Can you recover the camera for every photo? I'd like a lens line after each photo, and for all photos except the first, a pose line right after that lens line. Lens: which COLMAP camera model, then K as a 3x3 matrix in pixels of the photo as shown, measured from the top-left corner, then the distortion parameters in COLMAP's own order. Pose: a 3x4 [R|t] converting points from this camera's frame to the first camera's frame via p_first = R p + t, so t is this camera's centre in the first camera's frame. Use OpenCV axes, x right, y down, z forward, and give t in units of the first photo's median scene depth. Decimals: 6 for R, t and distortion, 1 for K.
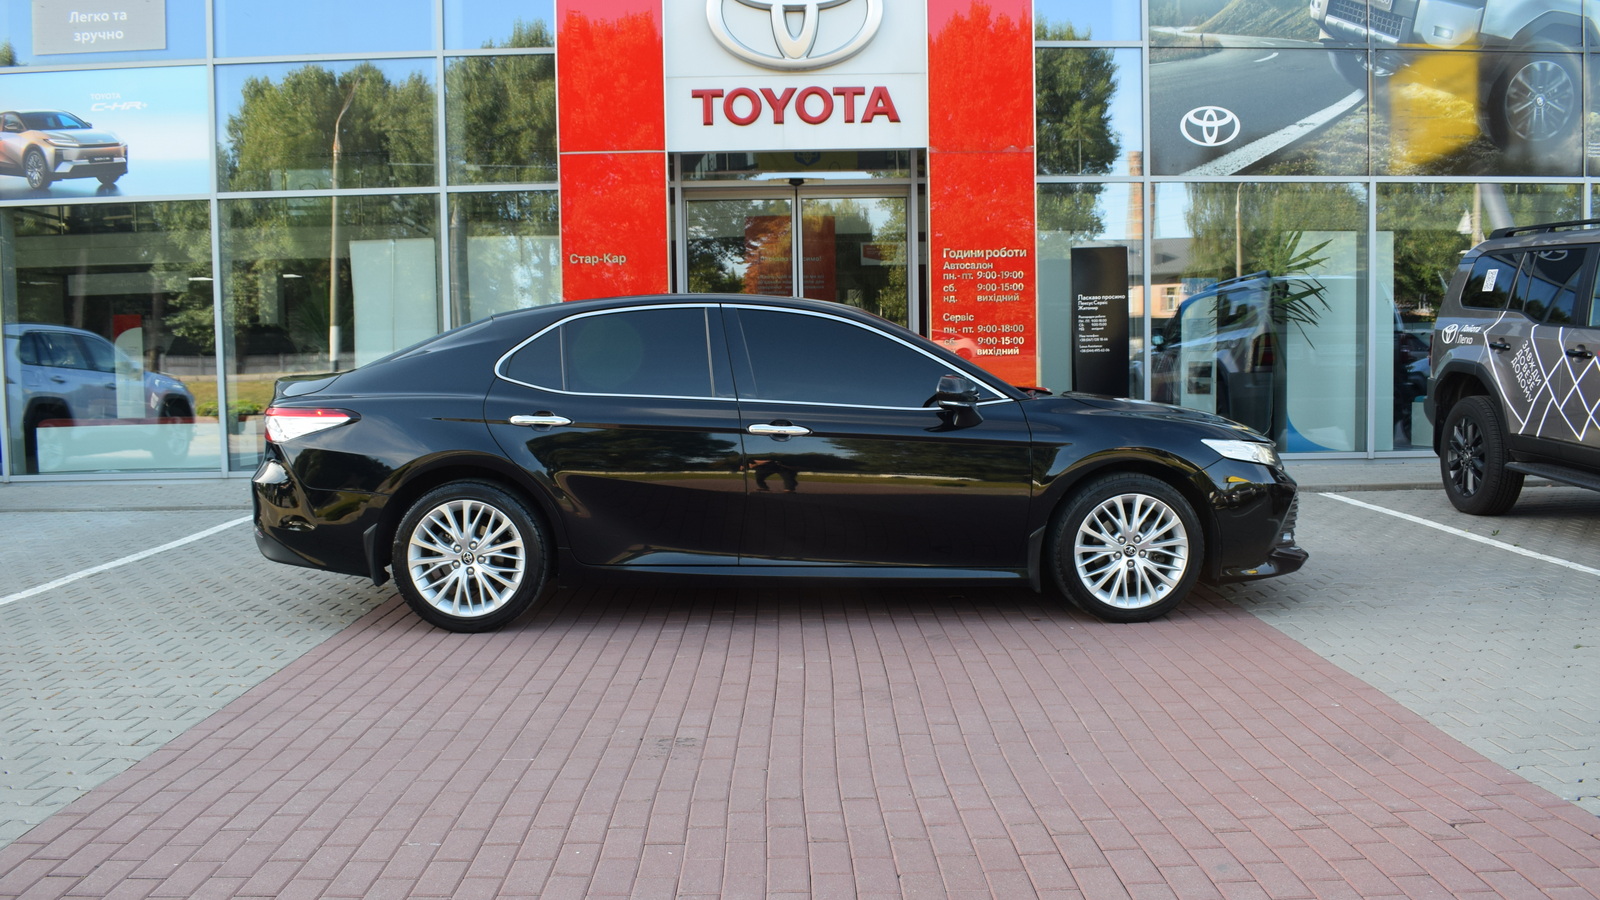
lens RADIAL K [[1329.5, 0, 805.6], [0, 1329.5, 449.6], [0, 0, 1]] dist [-0.093249, 0.010778]
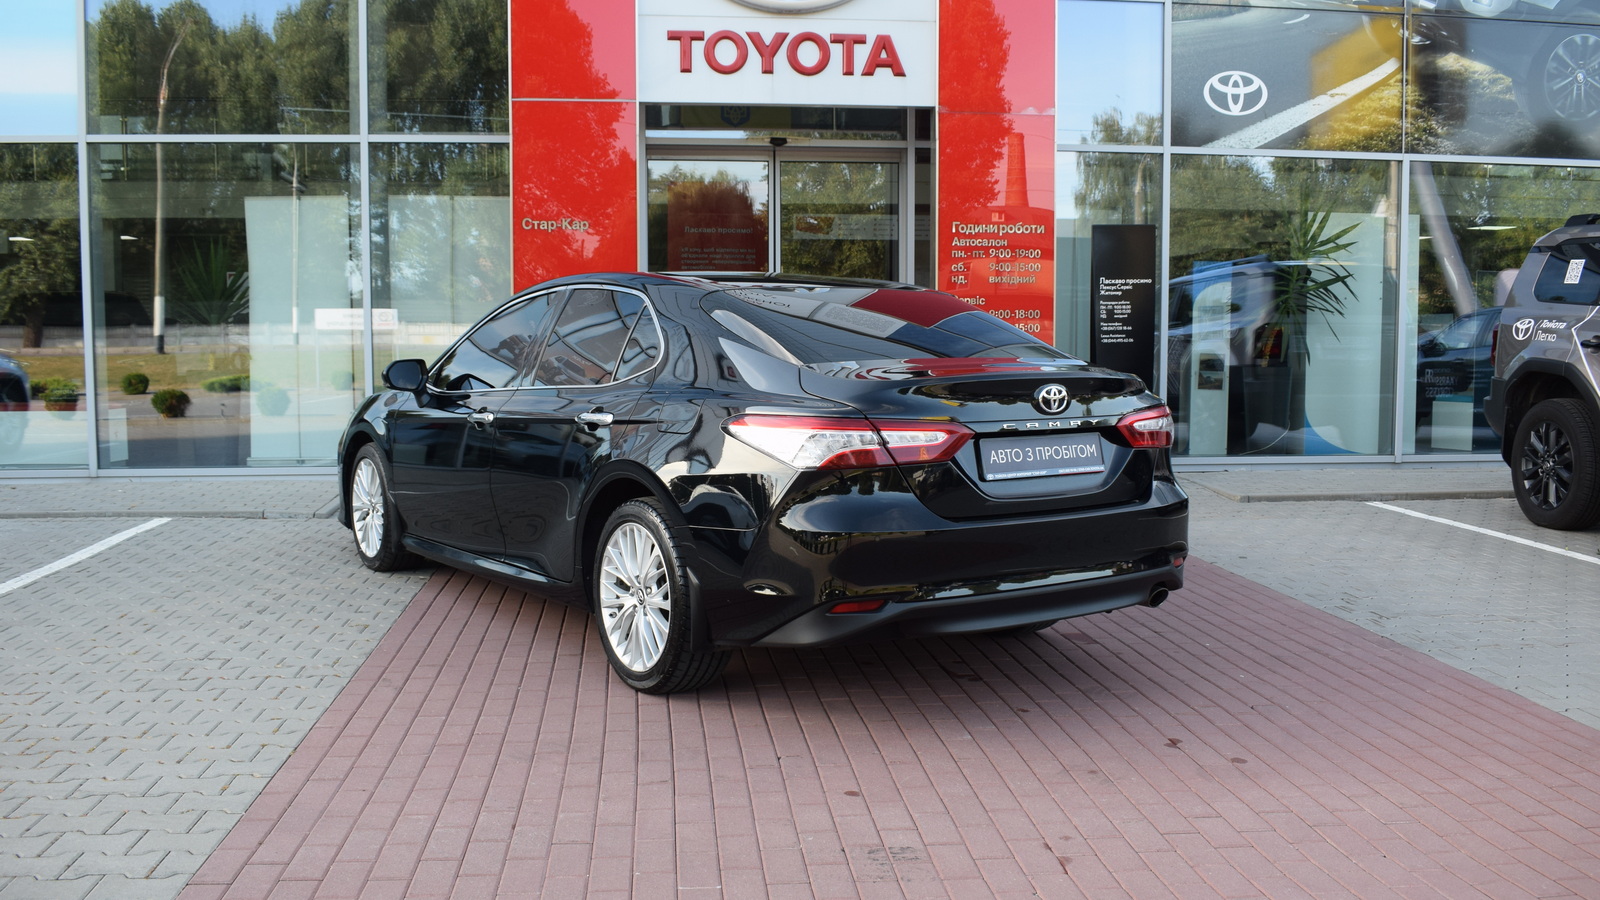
lens RADIAL K [[1418.6, 0, 800.0], [0, 1418.6, 450.0], [0, 0, 1]] dist [-0.086200, 0.013622]
pose [[0.994740, 0.007499, 0.102156, -0.091768], [-0.008485, 0.999921, 0.009226, -0.008184], [-0.102079, -0.010044, 0.994726, 0.074727]]
